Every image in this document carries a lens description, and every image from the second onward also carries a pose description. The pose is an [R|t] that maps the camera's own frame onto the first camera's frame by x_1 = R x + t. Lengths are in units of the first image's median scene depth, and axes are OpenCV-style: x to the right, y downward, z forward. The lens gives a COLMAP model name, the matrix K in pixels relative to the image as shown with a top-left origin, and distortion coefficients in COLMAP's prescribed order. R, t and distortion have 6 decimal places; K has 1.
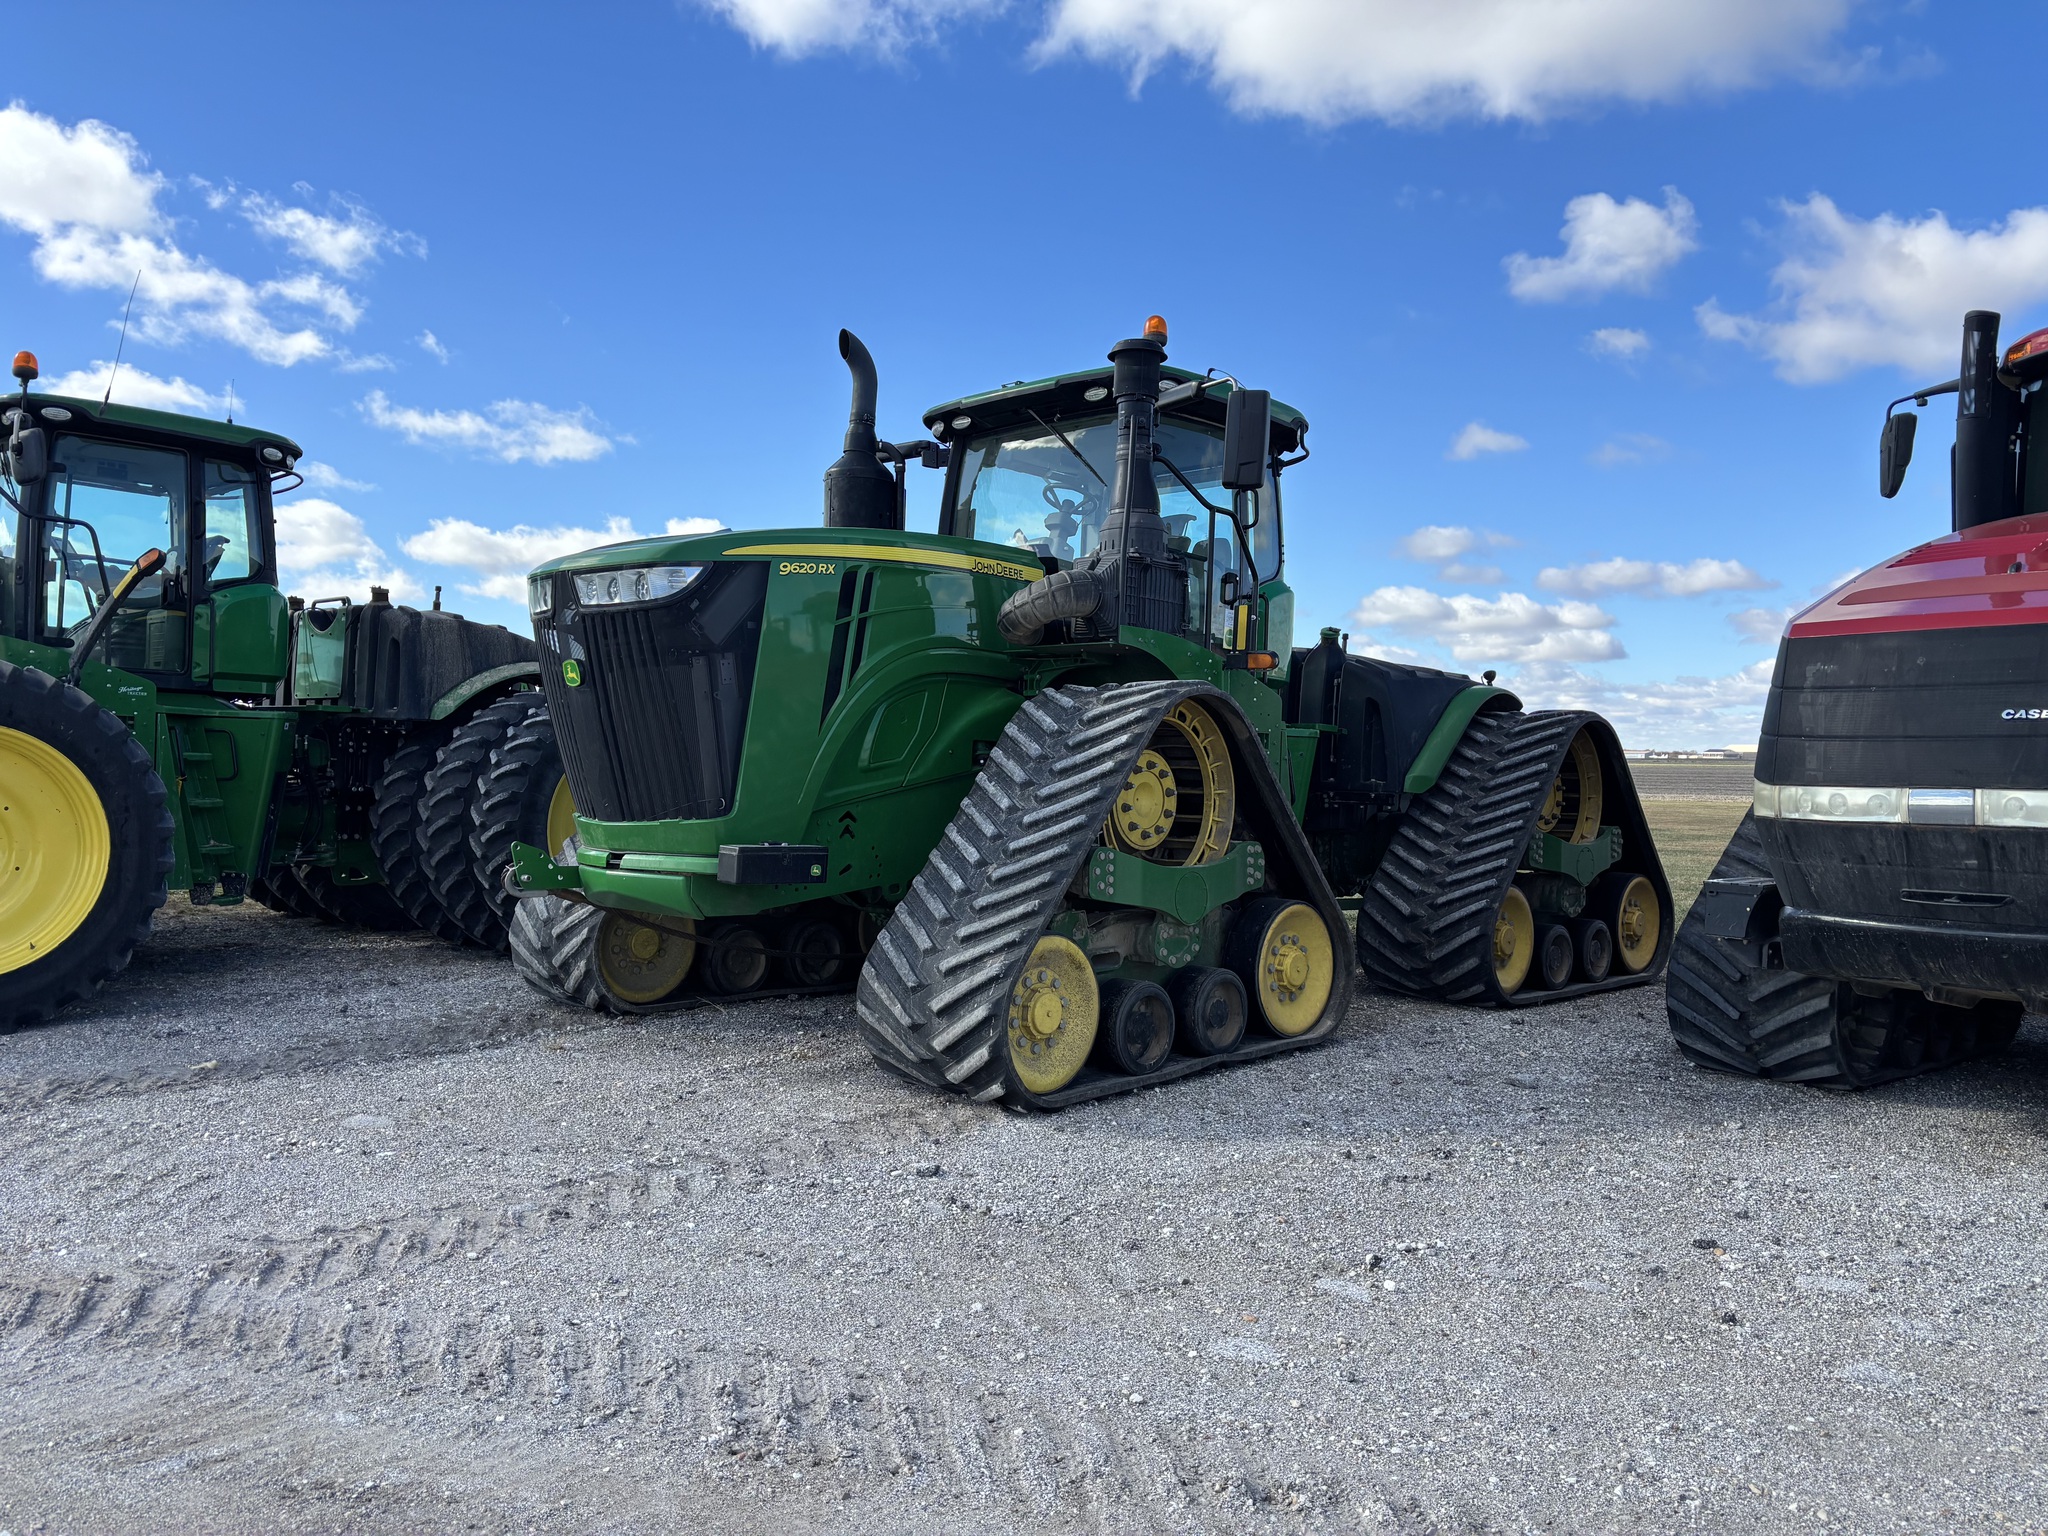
lens RADIAL K [[1527.7, 0, 1021.7], [0, 1527.7, 747.4], [0, 0, 1]] dist [0.050449, -0.065438]
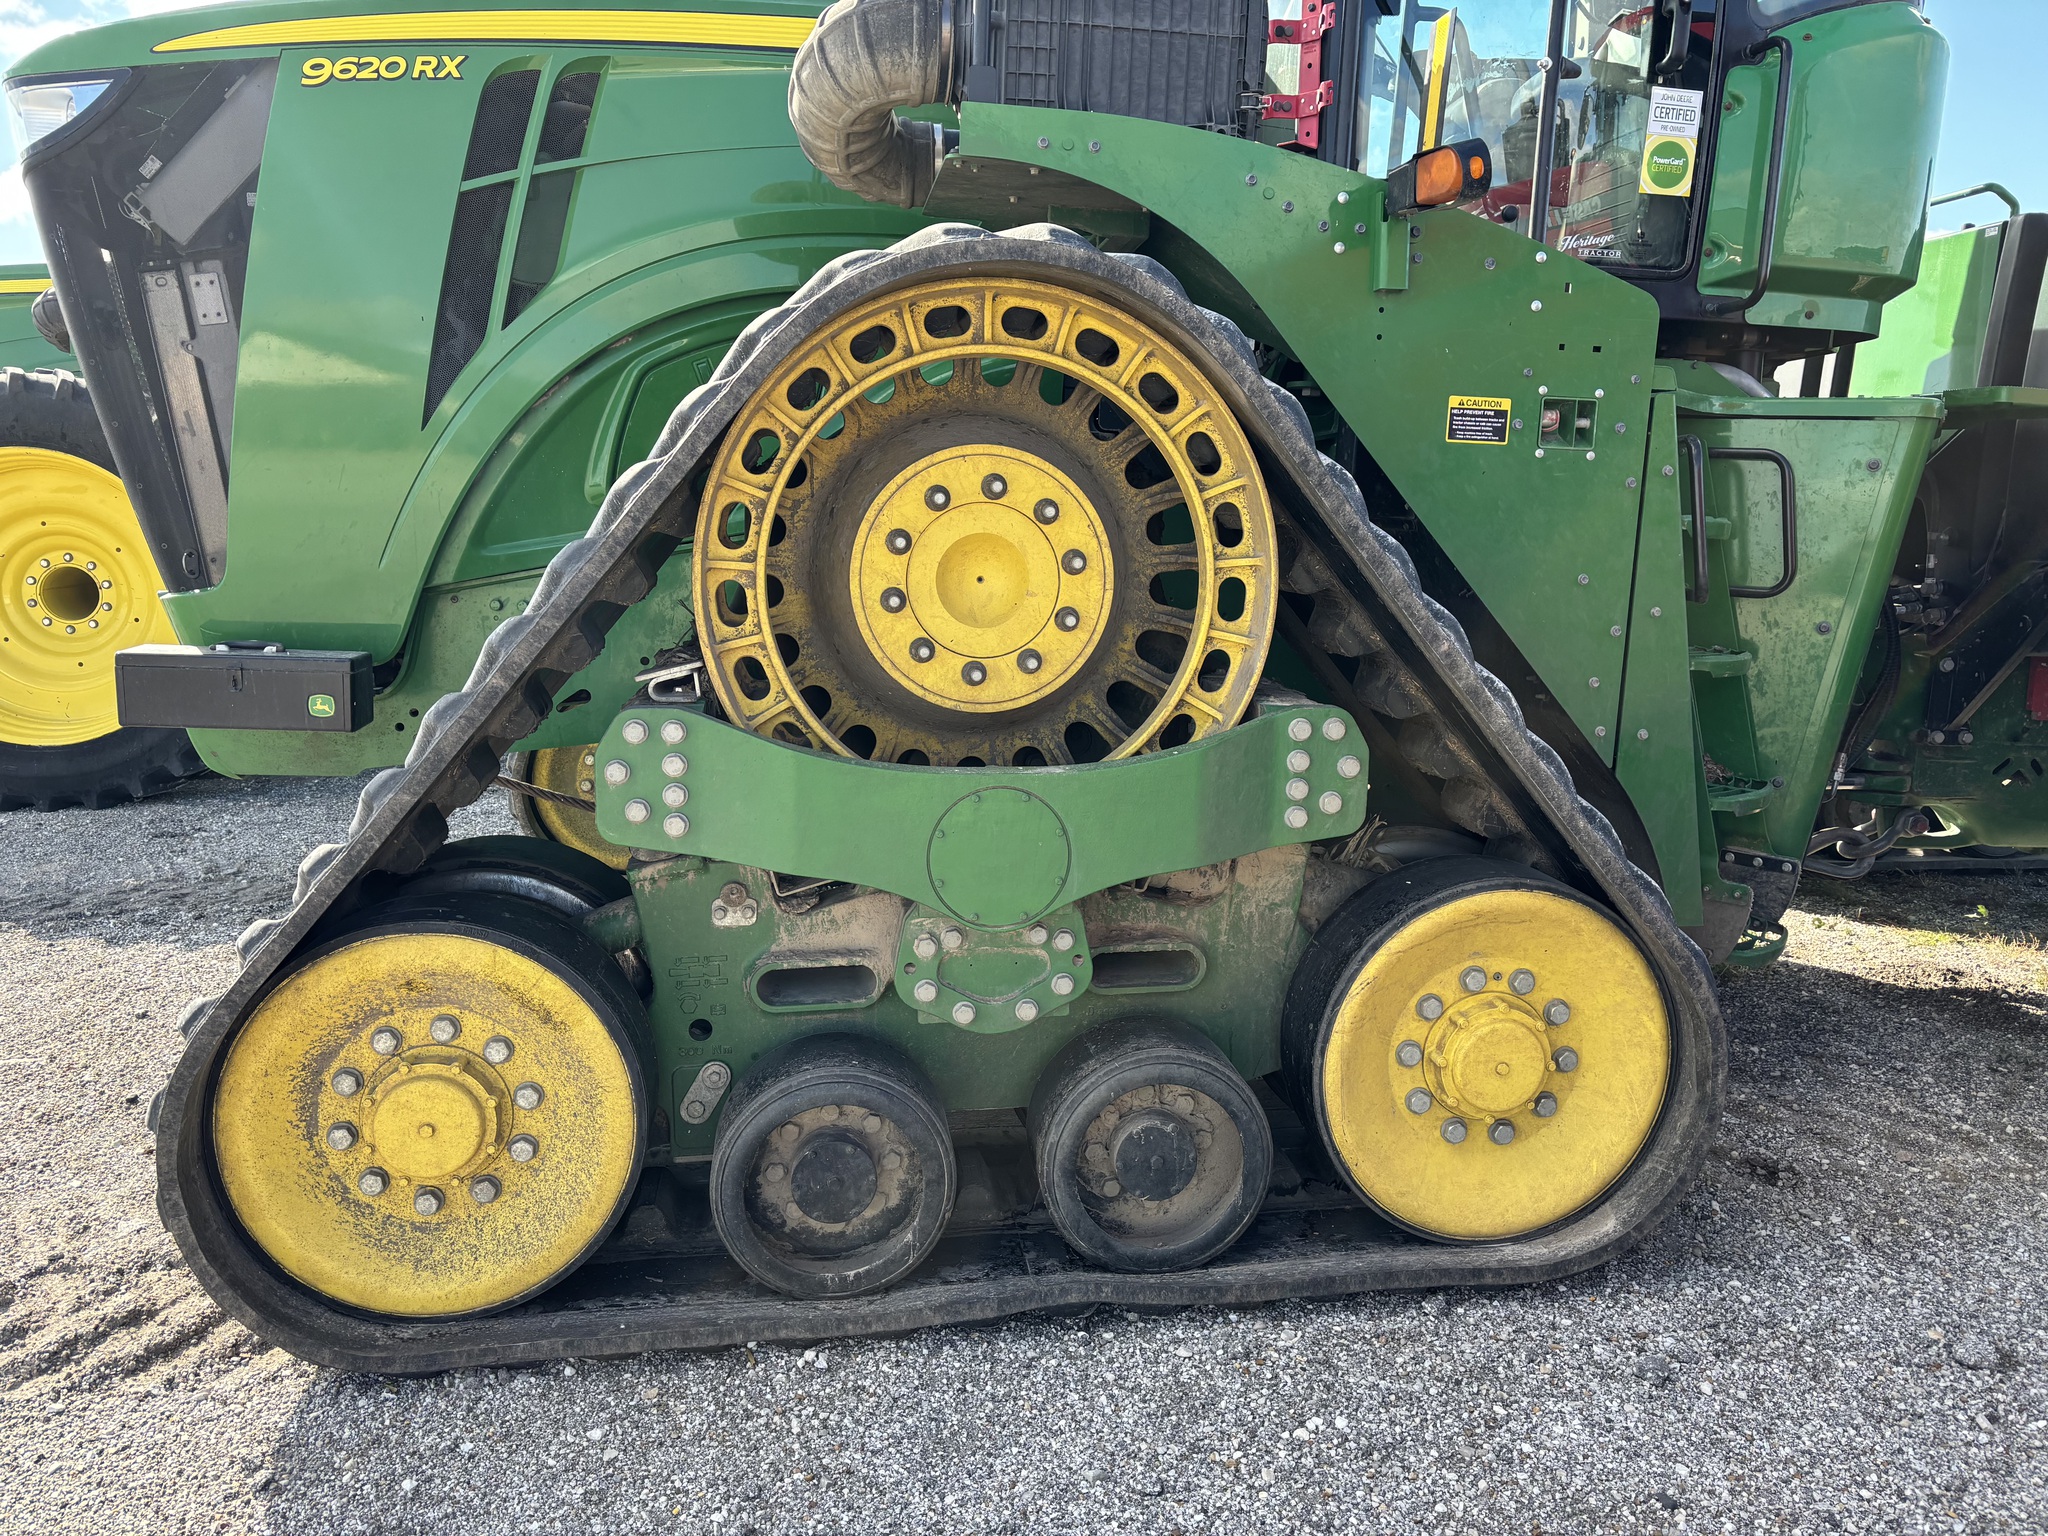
lens RADIAL K [[1555.8, 0, 1020.4], [0, 1555.8, 753.5], [0, 0, 1]] dist [0.044419, -0.047474]
pose [[0.792768, 0.095041, -0.602068, 0.304212], [0.003021, 0.987144, 0.159805, 0.014397], [0.609516, -0.128507, 0.782289, 0.657755]]
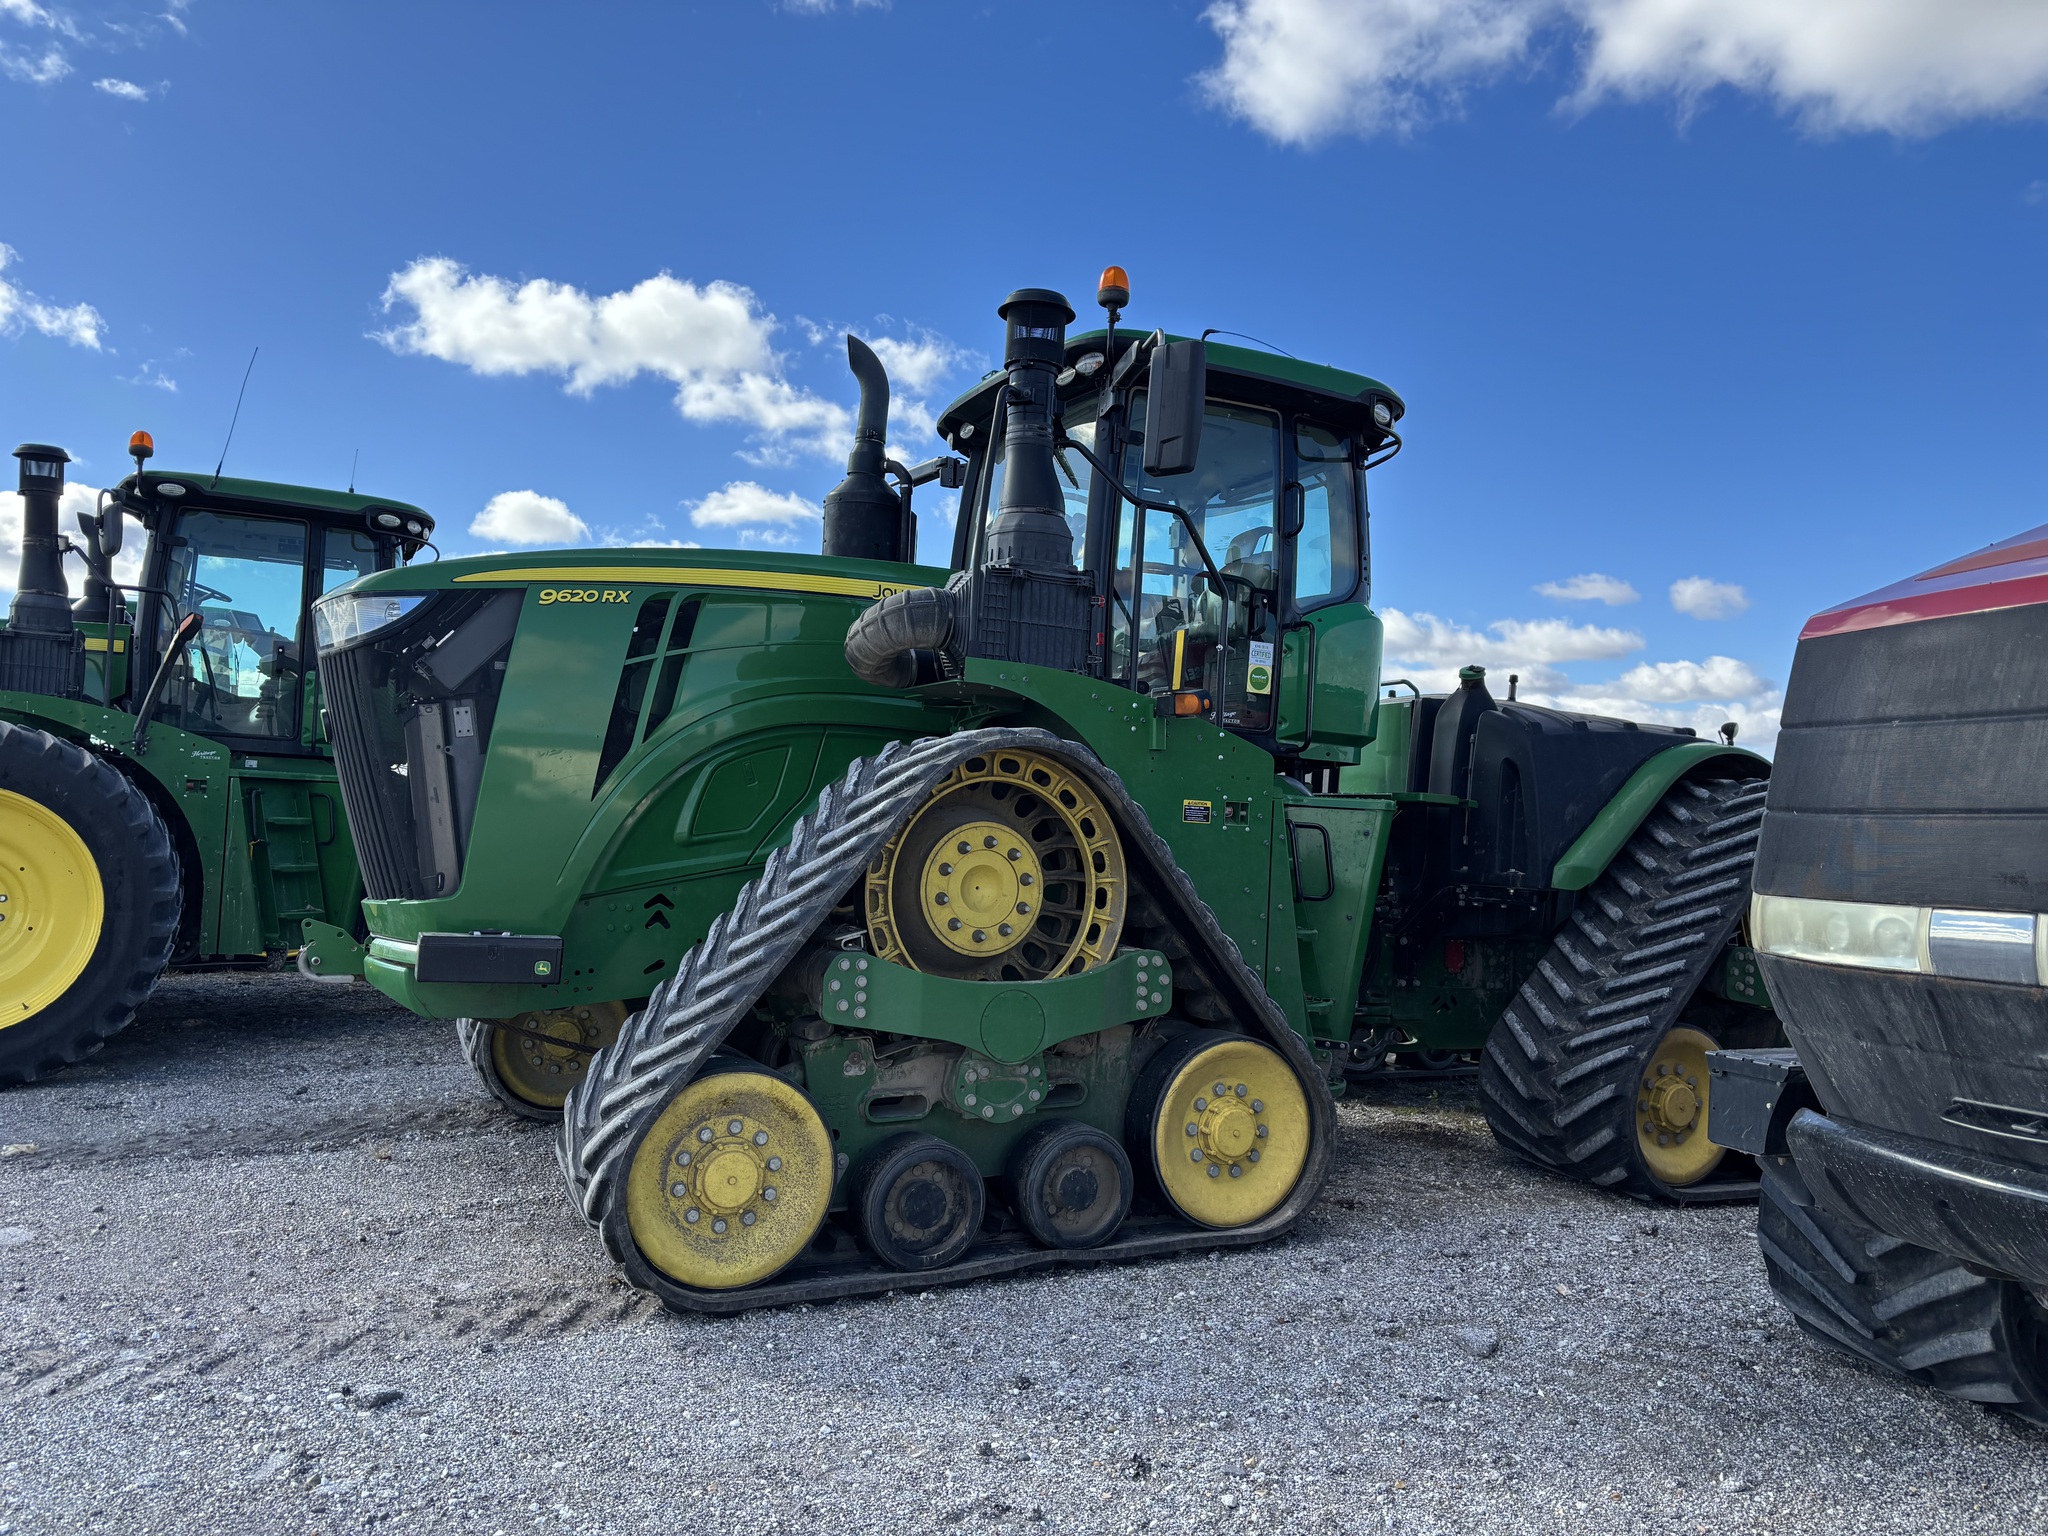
lens RADIAL K [[1527.7, 0, 1021.7], [0, 1527.7, 747.4], [0, 0, 1]] dist [0.050449, -0.065438]
pose [[0.939265, -0.005525, -0.343148, 0.333634], [-0.011676, 0.998777, -0.048041, 0.000762], [0.342993, 0.049130, 0.938052, 0.286327]]
